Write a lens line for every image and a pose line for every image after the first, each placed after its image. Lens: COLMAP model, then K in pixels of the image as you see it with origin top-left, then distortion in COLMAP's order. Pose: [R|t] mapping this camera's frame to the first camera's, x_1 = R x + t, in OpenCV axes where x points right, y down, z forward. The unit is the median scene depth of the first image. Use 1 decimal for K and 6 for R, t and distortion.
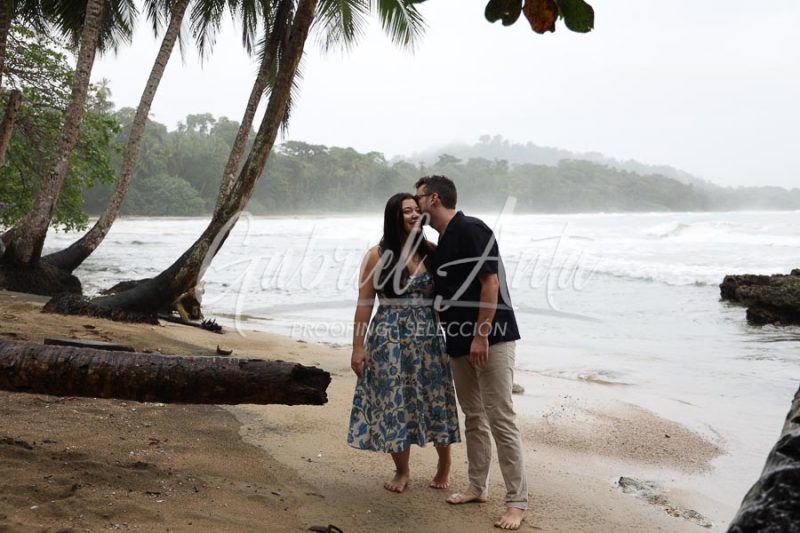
lens RADIAL K [[914.4, 0, 423.2], [0, 914.4, 274.3], [0, 0, 1]] dist [0.079194, 0.000000]
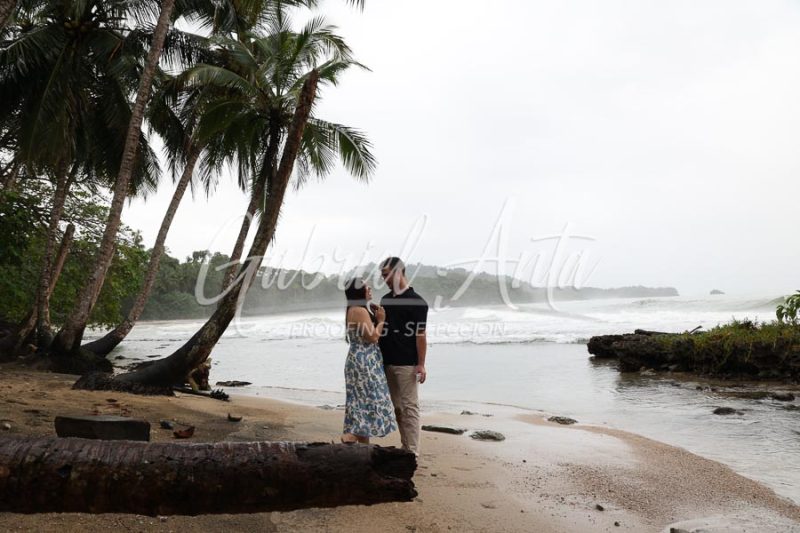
lens RADIAL K [[588.6, 0, 415.7], [0, 588.6, 266.2], [0, 0, 1]] dist [-0.092627, 0.068750]
pose [[0.992424, -0.032687, 0.118436, -0.039528], [0.049375, 0.988801, -0.140835, 0.006524], [-0.112506, 0.145615, 0.982924, 0.134858]]
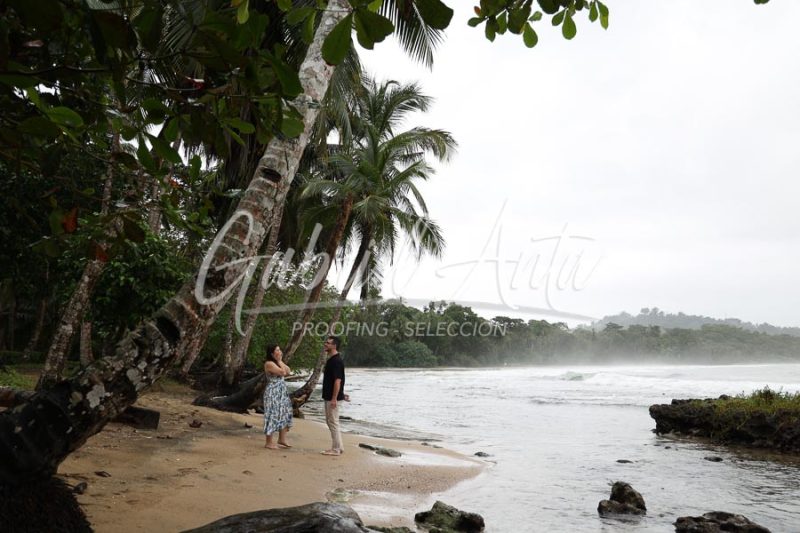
lens RADIAL K [[645.5, 0, 407.1], [0, 645.5, 252.4], [0, 0, 1]] dist [-0.062903, 0.039755]
pose [[0.943848, -0.058951, -0.325078, 0.268727], [-0.021850, 0.970659, -0.239463, 0.024318], [0.329656, 0.233120, 0.914867, -0.078698]]
